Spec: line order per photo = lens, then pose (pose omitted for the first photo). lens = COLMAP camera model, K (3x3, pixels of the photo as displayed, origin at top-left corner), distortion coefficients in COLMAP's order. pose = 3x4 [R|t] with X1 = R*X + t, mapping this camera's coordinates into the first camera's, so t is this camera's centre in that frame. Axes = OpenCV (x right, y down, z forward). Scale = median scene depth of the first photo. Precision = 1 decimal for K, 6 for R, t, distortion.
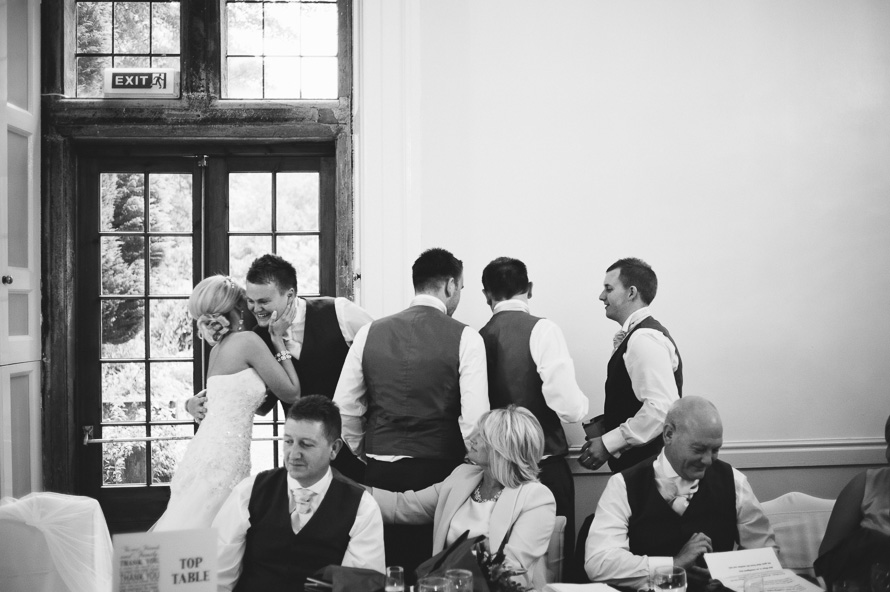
lens RADIAL K [[878.4, 0, 444.7], [0, 878.4, 277.4], [0, 0, 1]] dist [-0.008311, -0.004040]
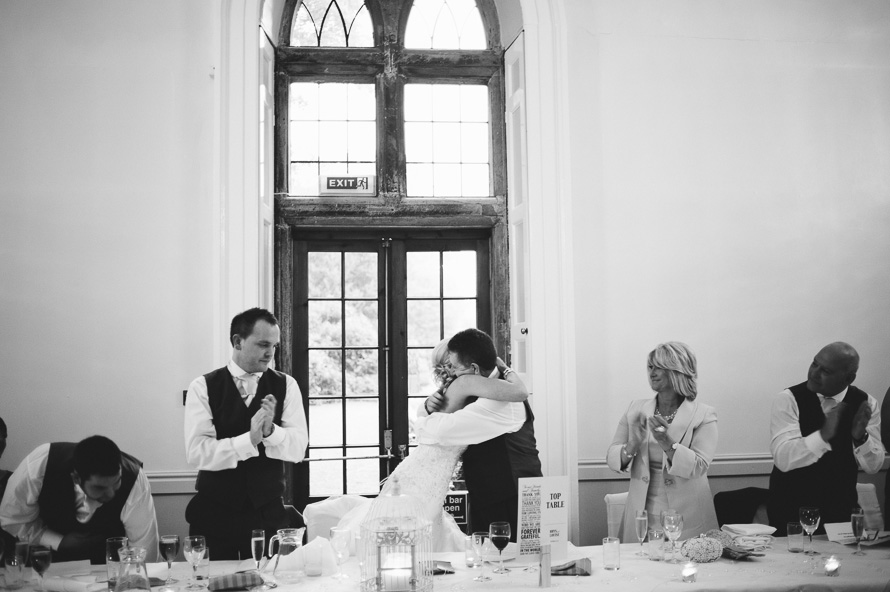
lens RADIAL K [[895.6, 0, 445.0], [0, 895.6, 296.0], [0, 0, 1]] dist [-0.001063, -0.000912]
pose [[0.998975, -0.002664, 0.045194, -0.262416], [0.004517, 0.999151, -0.040961, 0.001208], [-0.045047, 0.041123, 0.998138, -0.344208]]
